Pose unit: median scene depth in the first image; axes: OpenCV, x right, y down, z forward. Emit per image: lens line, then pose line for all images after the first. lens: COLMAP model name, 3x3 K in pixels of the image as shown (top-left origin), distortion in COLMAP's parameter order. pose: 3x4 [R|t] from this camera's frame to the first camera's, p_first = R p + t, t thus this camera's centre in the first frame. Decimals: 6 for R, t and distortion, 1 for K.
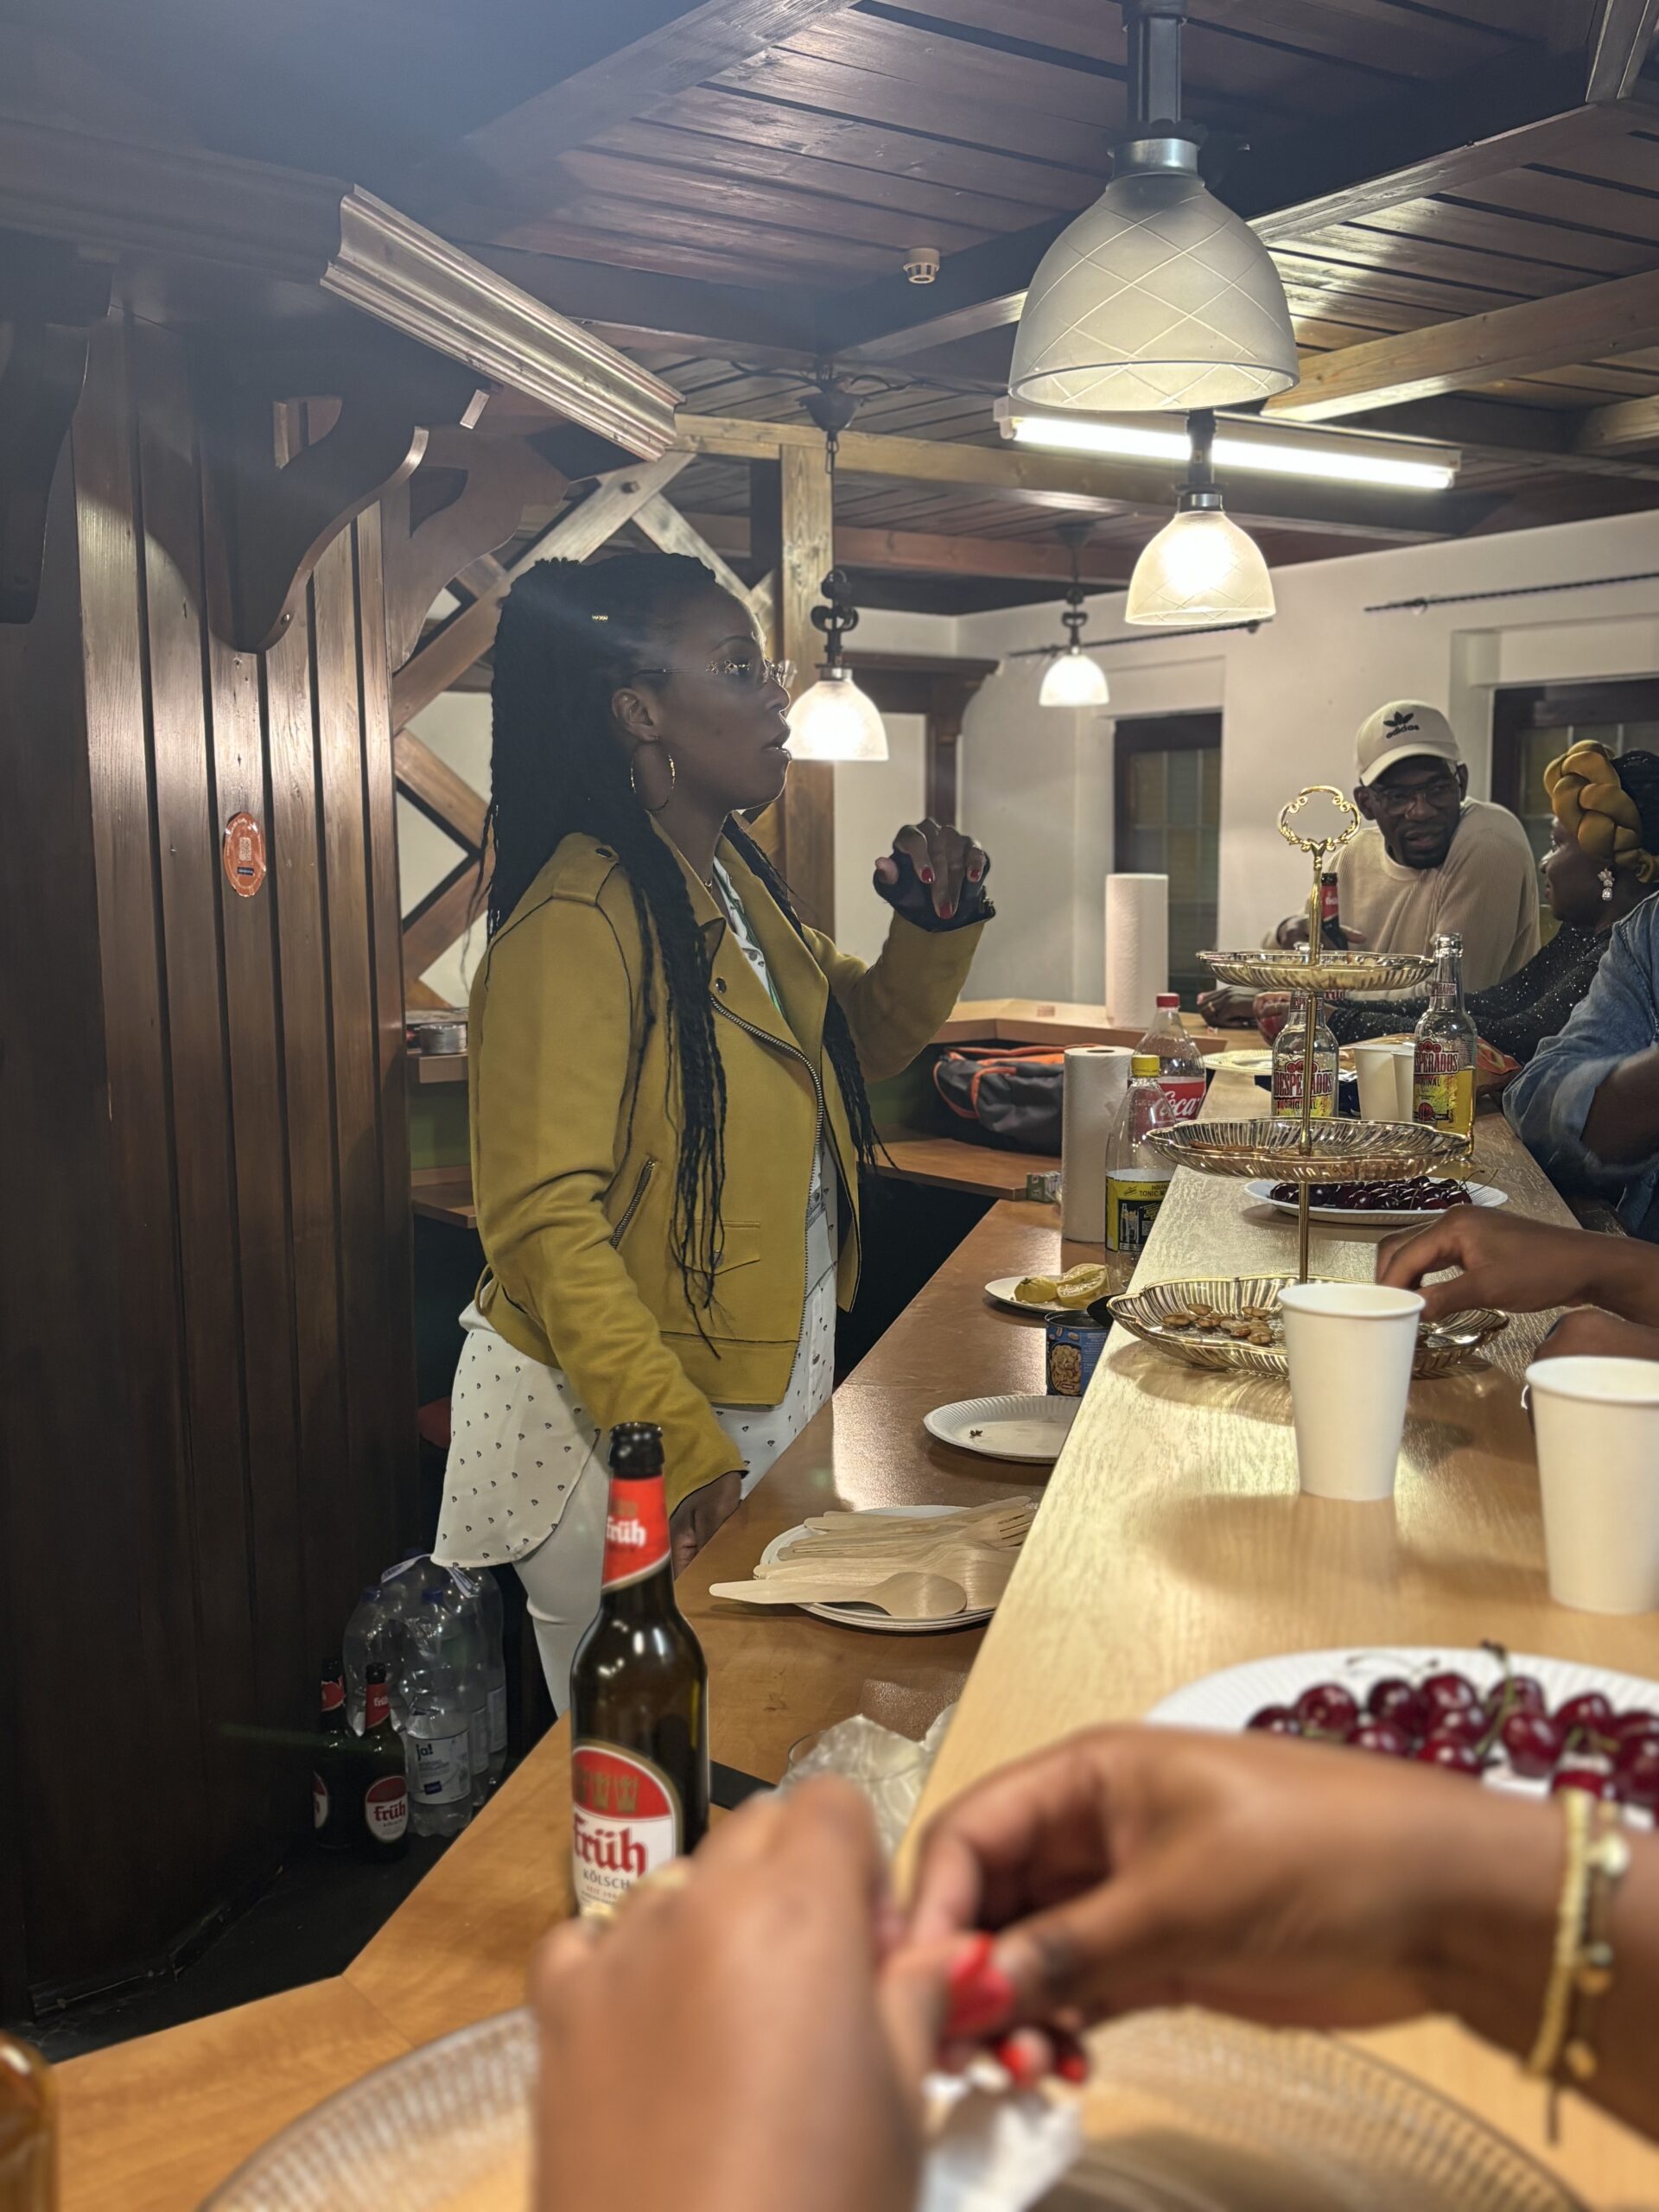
lens RADIAL K [[2220.6, 0, 829.5], [0, 2220.6, 1106.0], [0, 0, 1]] dist [0.148733, -0.552211]
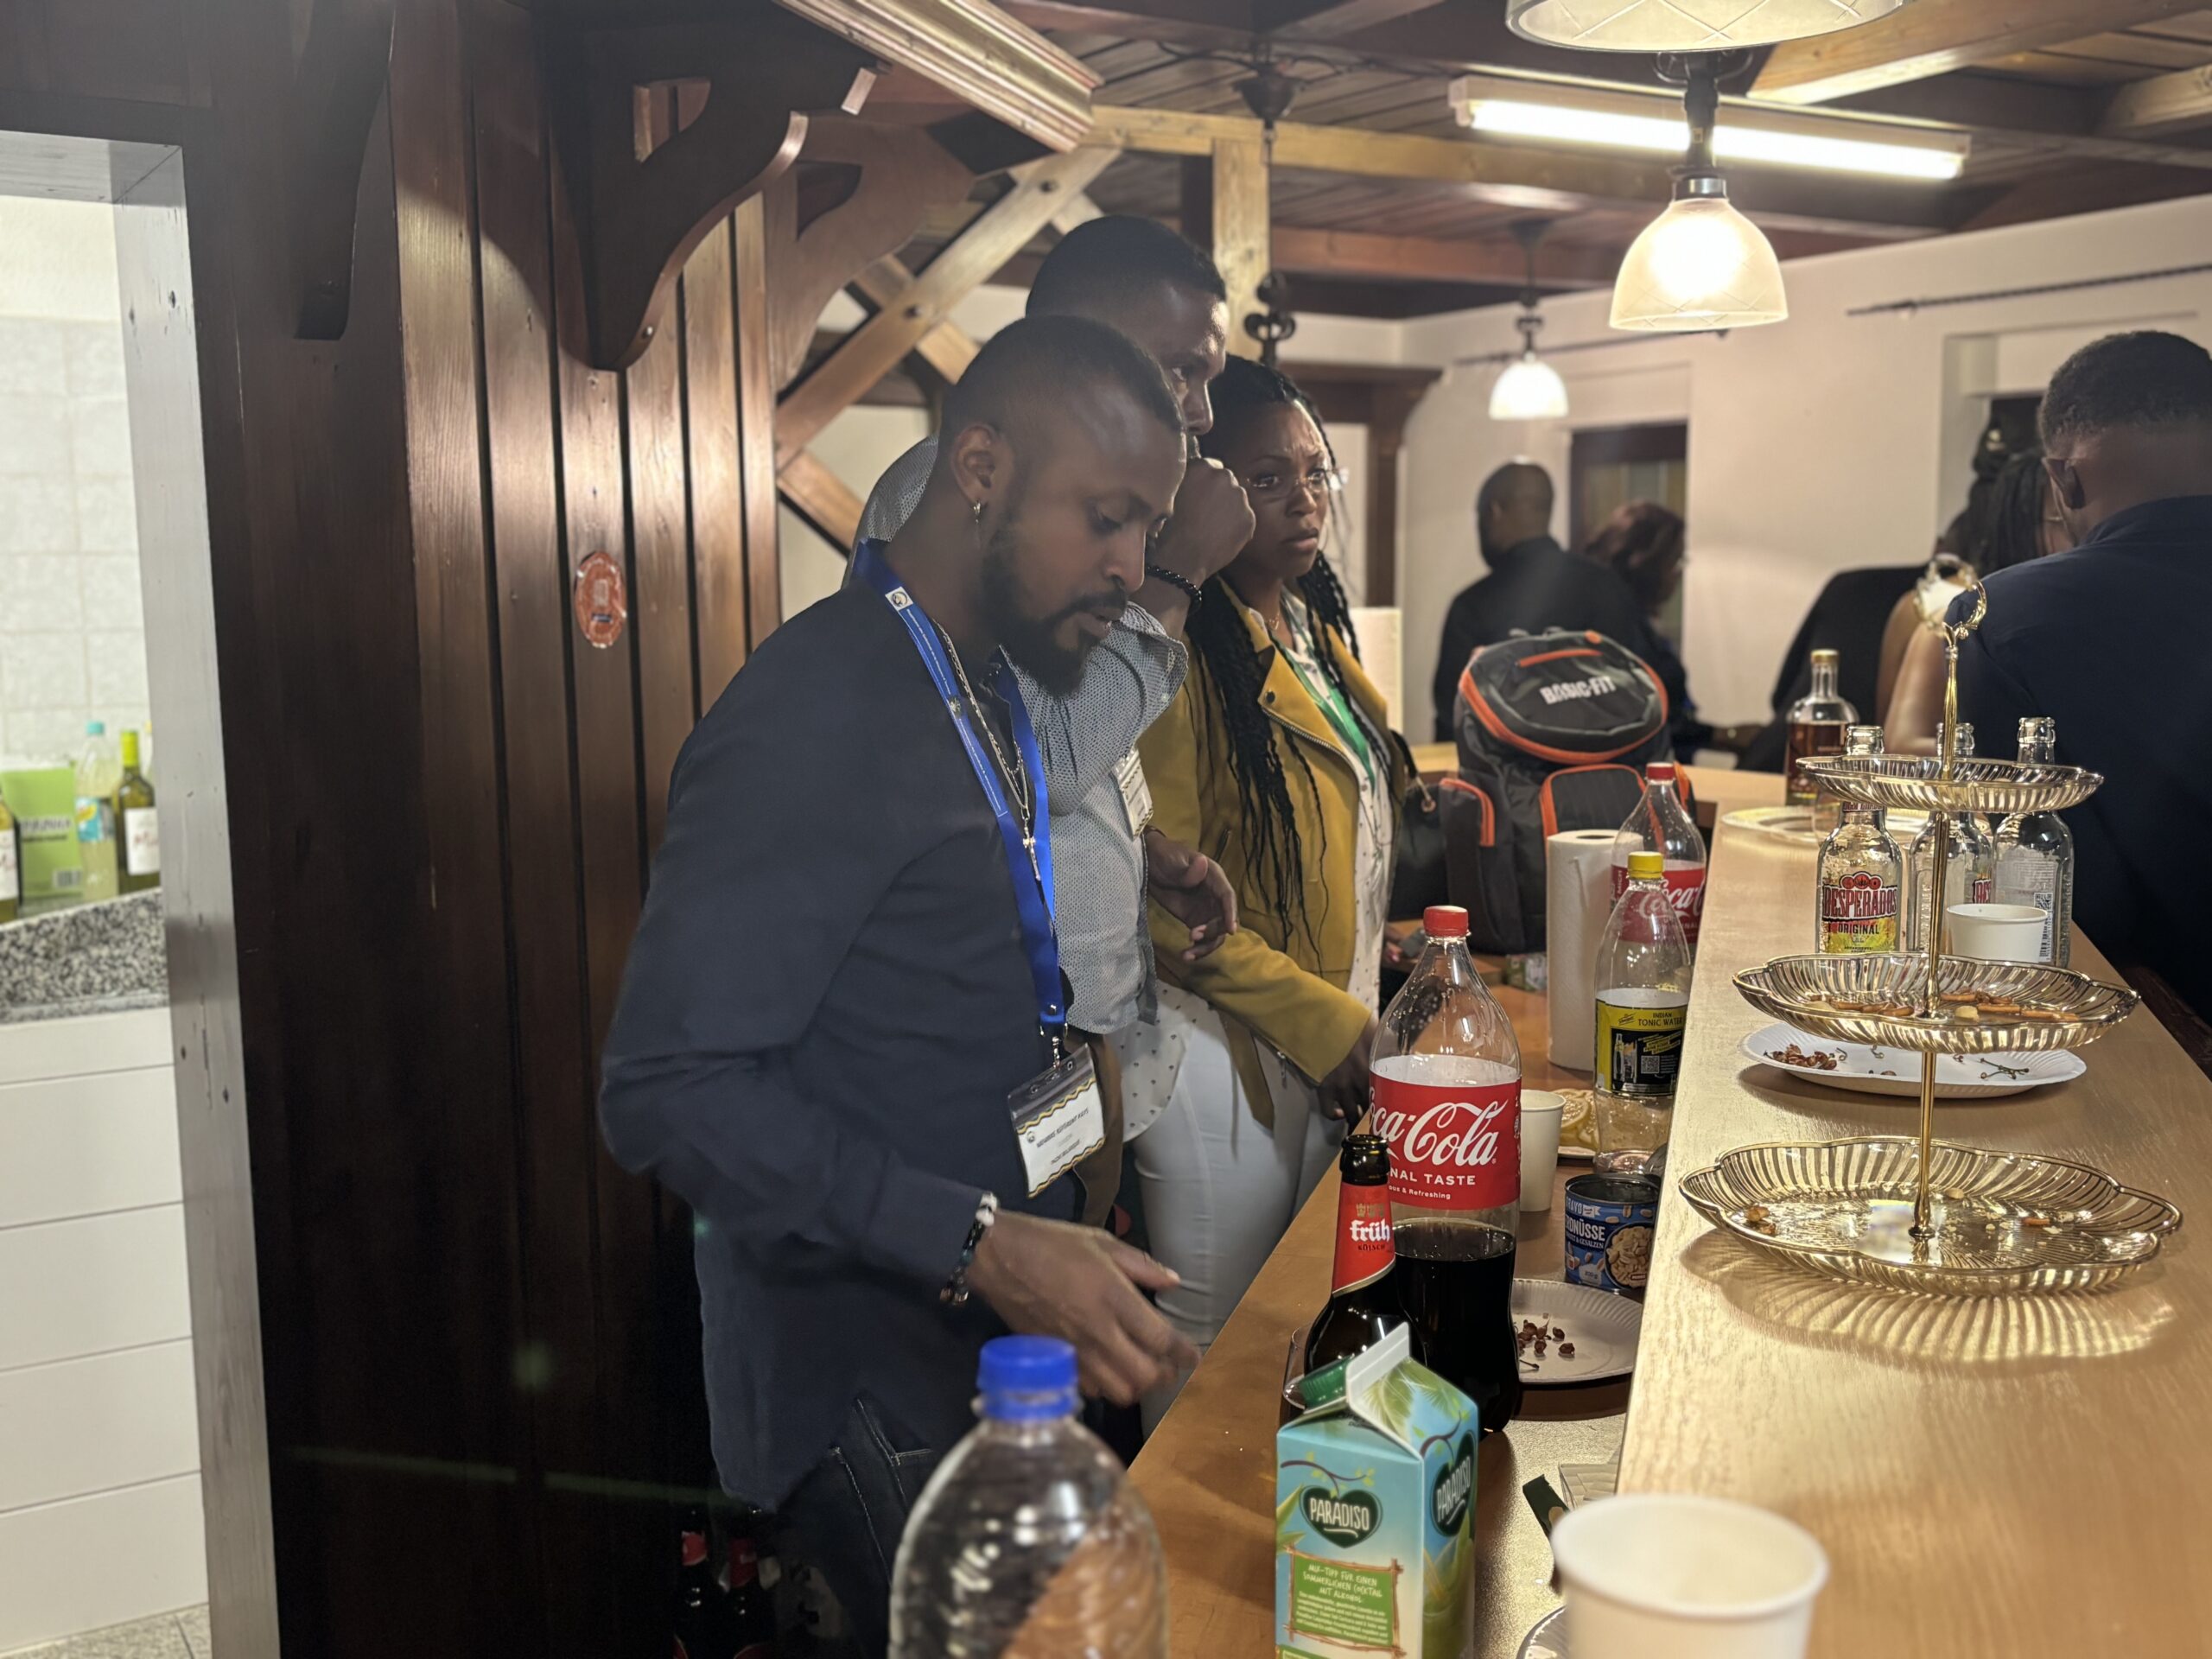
lens RADIAL K [[2276.9, 0, 1106.0], [0, 2276.9, 829.5], [0, 0, 1]] dist [0.046006, -0.129631]
pose [[0.997690, 0.007681, -0.067497, -0.000131], [-0.007512, 0.999968, 0.002747, -0.016685], [0.067516, -0.002233, 0.997716, 0.074926]]
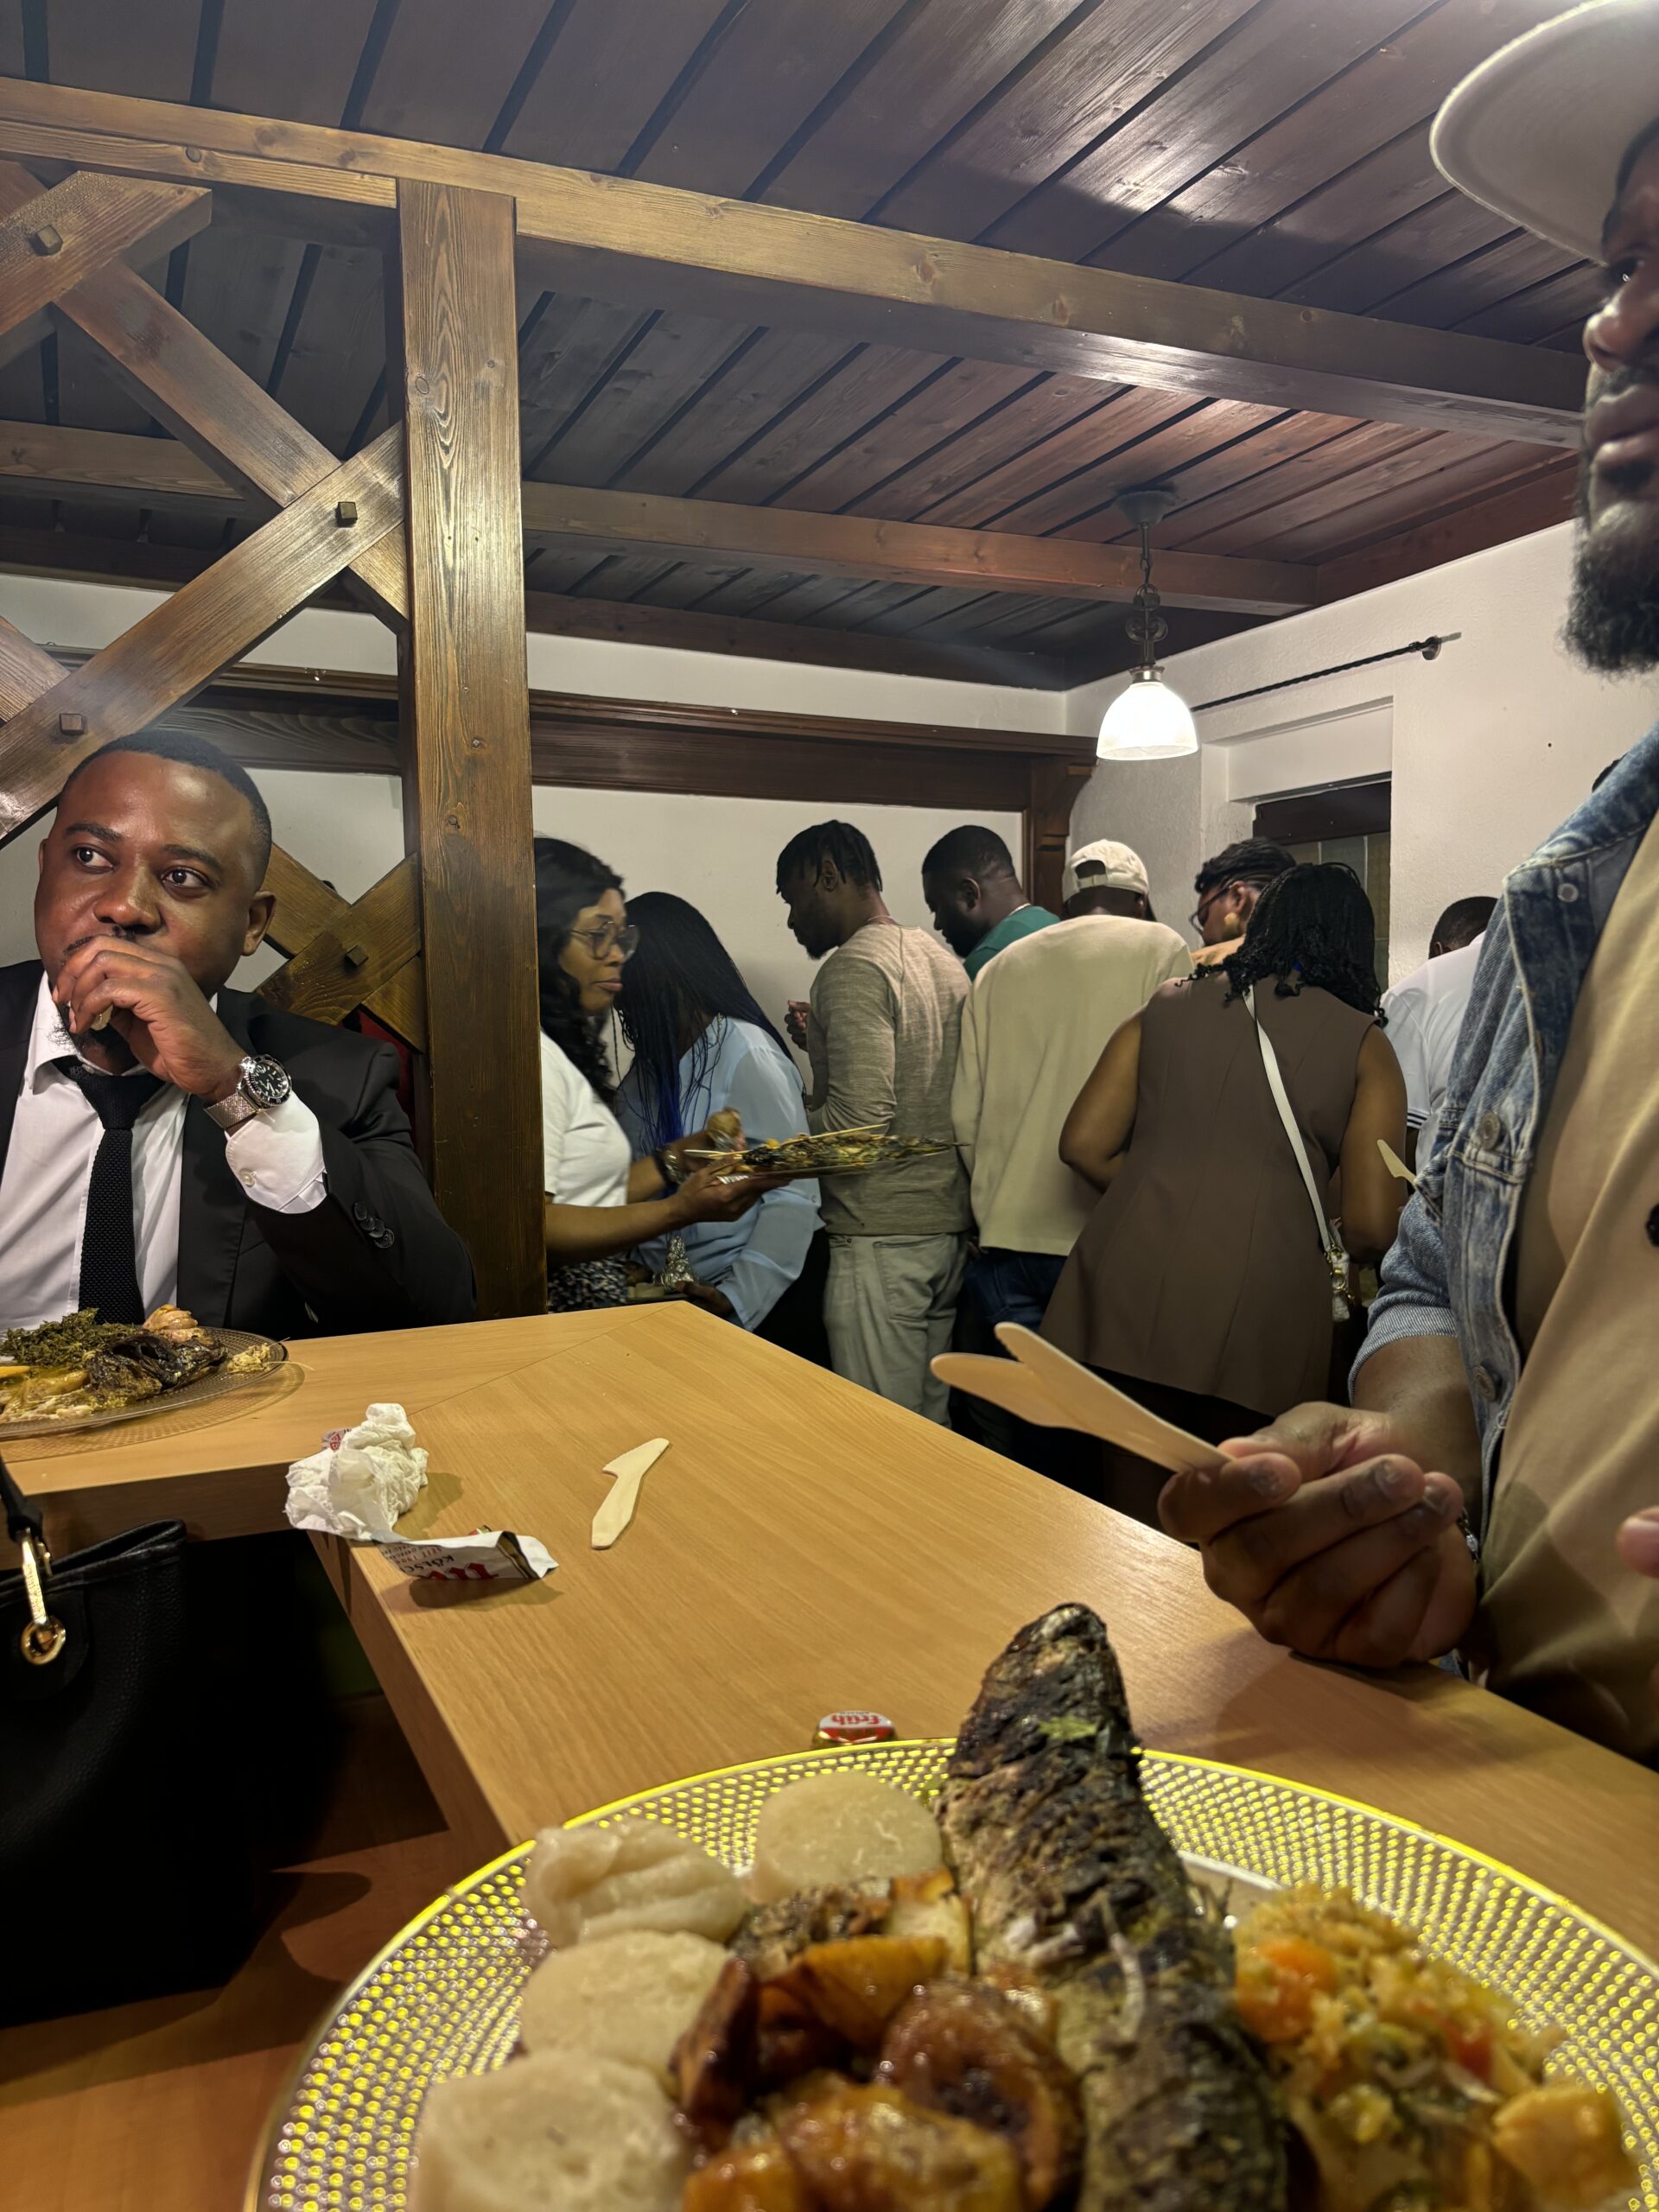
lens RADIAL K [[1694.2, 0, 829.5], [0, 1694.2, 1106.0], [0, 0, 1]] dist [0.003779, 0.001252]
pose [[0.980848, 0.004475, -0.194725, 0.205118], [-0.014300, 0.998692, -0.049082, -0.085362], [0.194251, 0.050927, 0.979629, 0.863610]]
